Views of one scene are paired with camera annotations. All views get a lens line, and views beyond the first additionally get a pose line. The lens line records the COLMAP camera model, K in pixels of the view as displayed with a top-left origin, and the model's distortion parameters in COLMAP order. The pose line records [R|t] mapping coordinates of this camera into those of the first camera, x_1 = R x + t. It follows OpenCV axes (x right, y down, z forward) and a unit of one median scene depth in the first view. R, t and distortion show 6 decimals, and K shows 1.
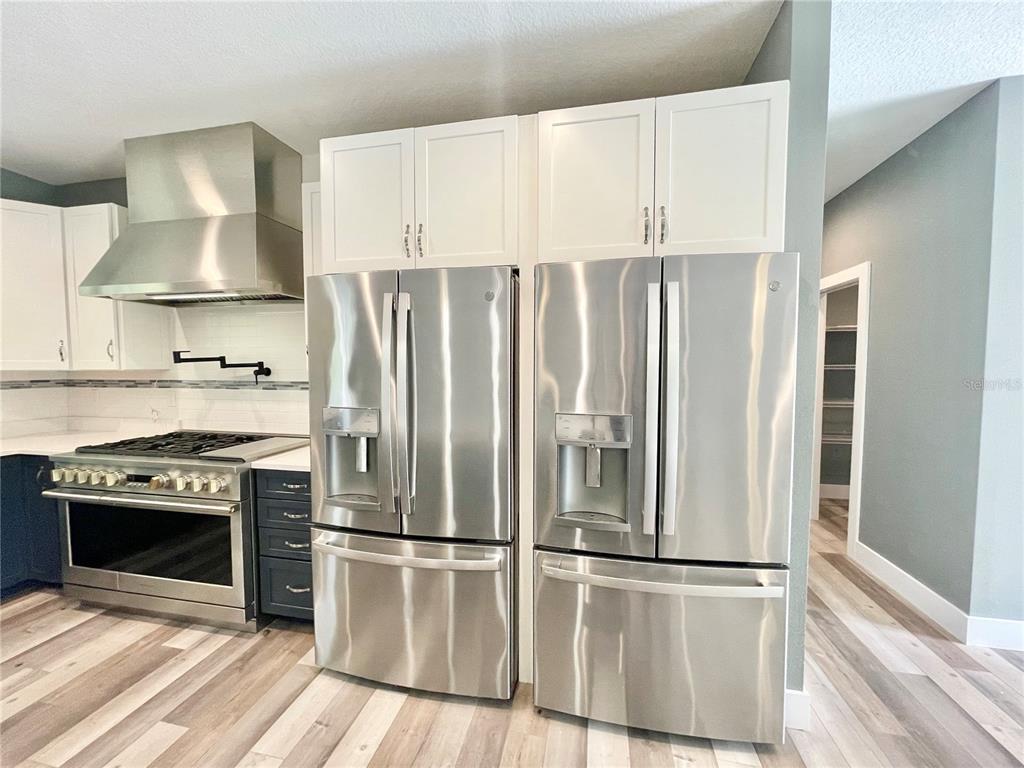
lens RADIAL K [[411.0, 0, 509.8], [0, 411.0, 387.5], [0, 0, 1]] dist [-0.002574, 0.000670]
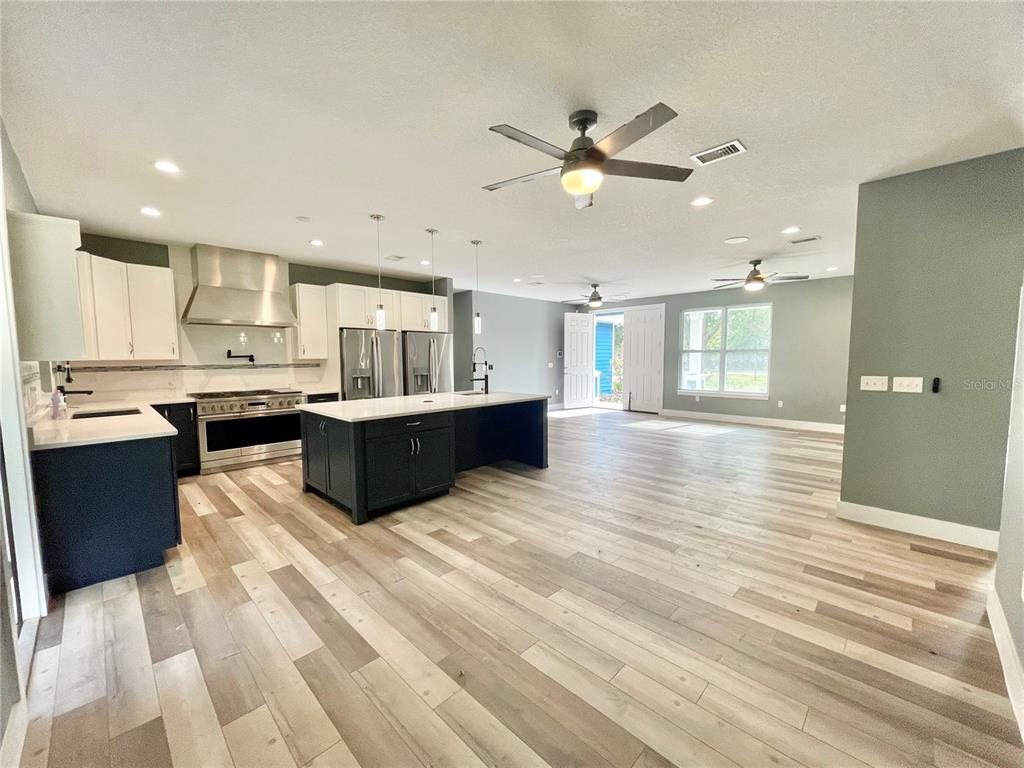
lens RADIAL K [[411.0, 0, 509.8], [0, 411.0, 387.5], [0, 0, 1]] dist [-0.002574, 0.000670]
pose [[0.538445, -0.066455, 0.840036, -1.621730], [0.050915, 0.997630, 0.046287, 0.070393], [-0.841121, 0.017848, 0.540552, -1.177931]]
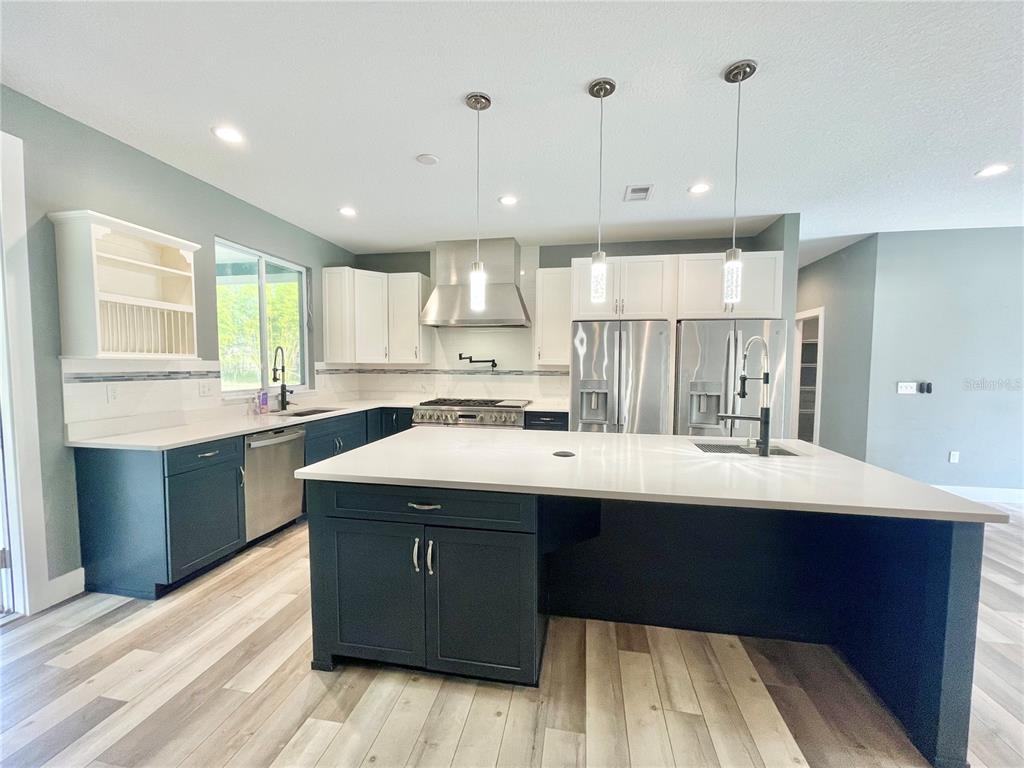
lens RADIAL K [[411.0, 0, 509.8], [0, 411.0, 387.5], [0, 0, 1]] dist [-0.002574, 0.000670]
pose [[0.999650, 0.005428, 0.025894, -0.569274], [-0.005433, 0.999985, 0.000116, 0.059453], [-0.025893, -0.000257, 0.999665, -0.797279]]
